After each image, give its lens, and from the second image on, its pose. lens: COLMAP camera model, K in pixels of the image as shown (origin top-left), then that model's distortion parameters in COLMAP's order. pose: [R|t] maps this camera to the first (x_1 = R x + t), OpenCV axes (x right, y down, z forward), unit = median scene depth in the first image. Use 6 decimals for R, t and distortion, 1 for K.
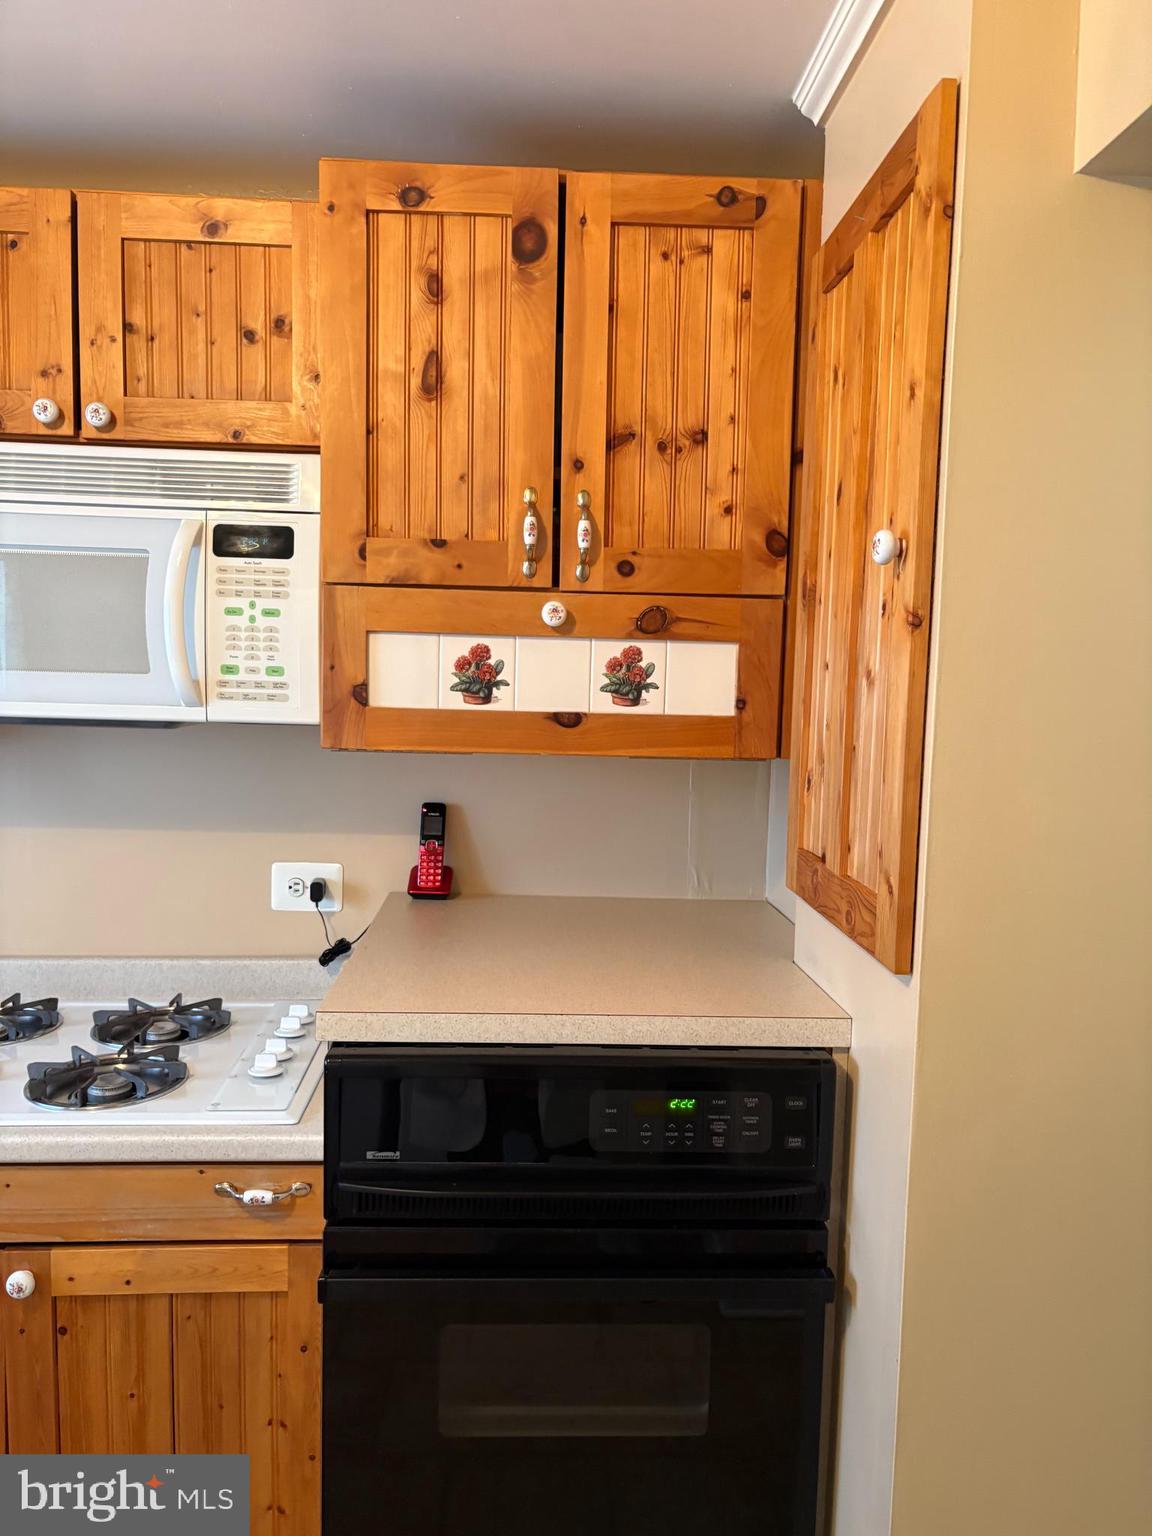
lens RADIAL K [[1143.1, 0, 575.3], [0, 1143.1, 776.0], [0, 0, 1]] dist [0.028160, -0.027416]
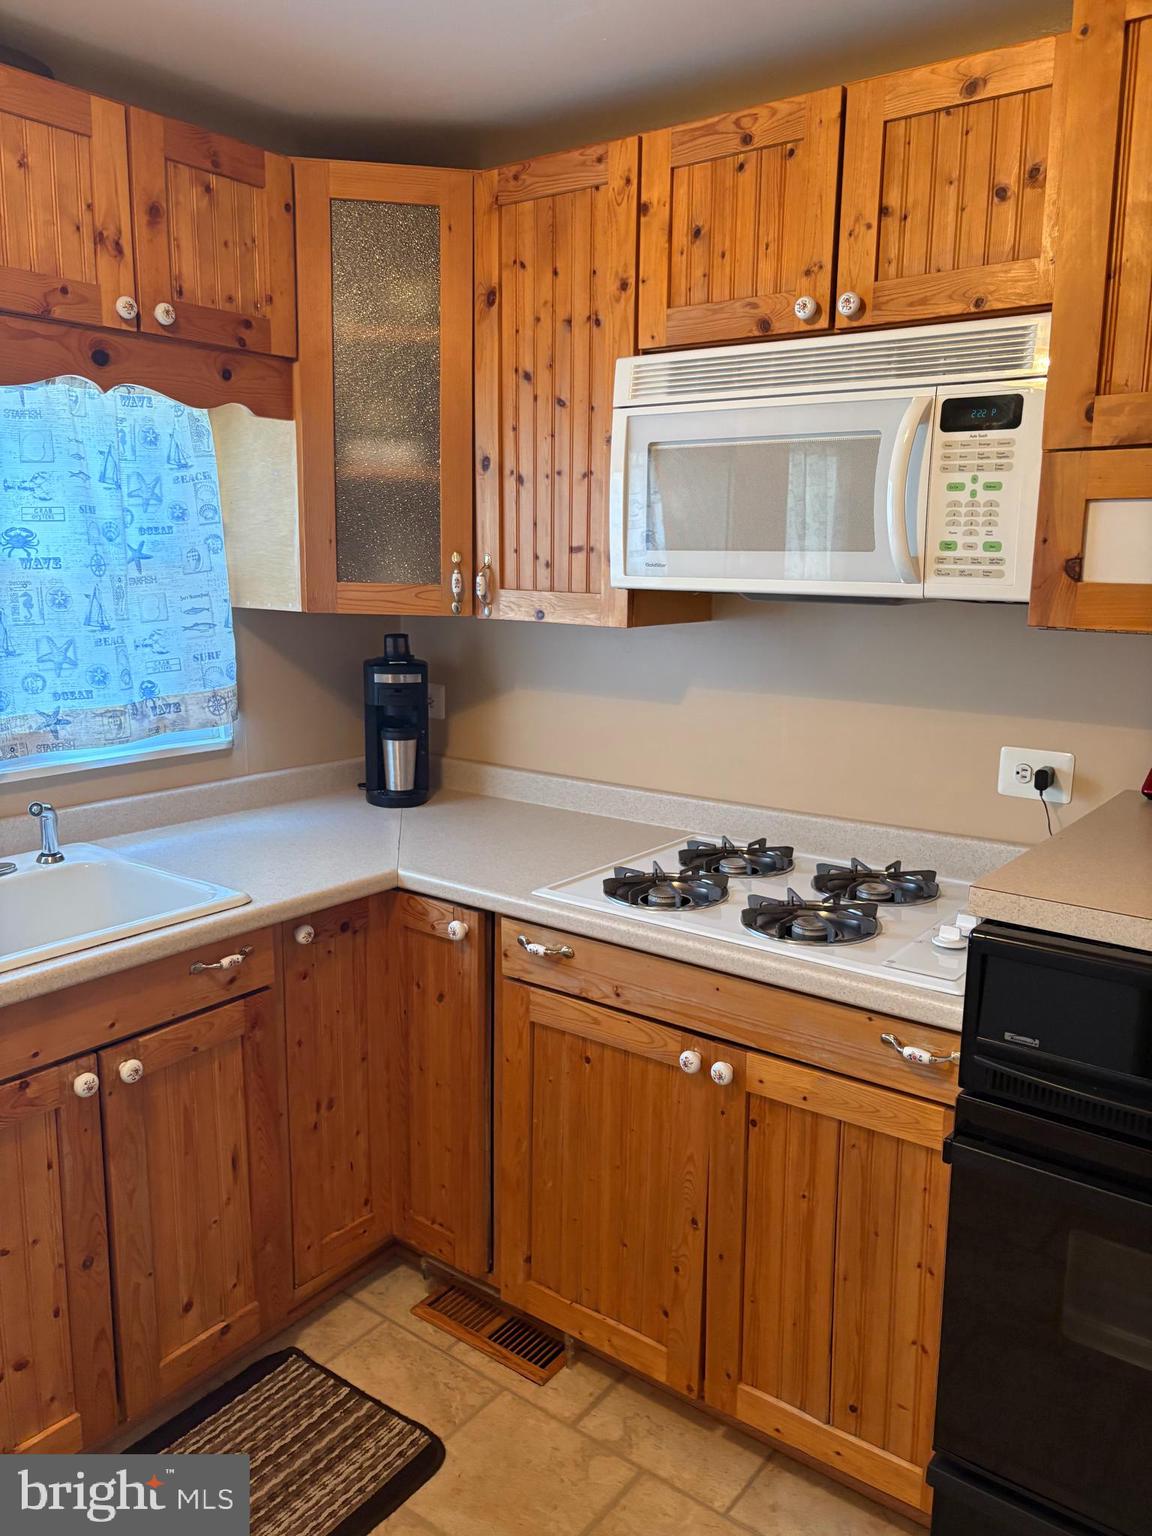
lens RADIAL K [[1143.1, 0, 571.5], [0, 1143.1, 762.5], [0, 0, 1]] dist [0.028160, -0.027416]
pose [[0.768972, 0.100065, -0.631402, 0.100686], [-0.045911, 0.993768, 0.101578, 0.008912], [0.637632, -0.049122, 0.768774, 0.006919]]
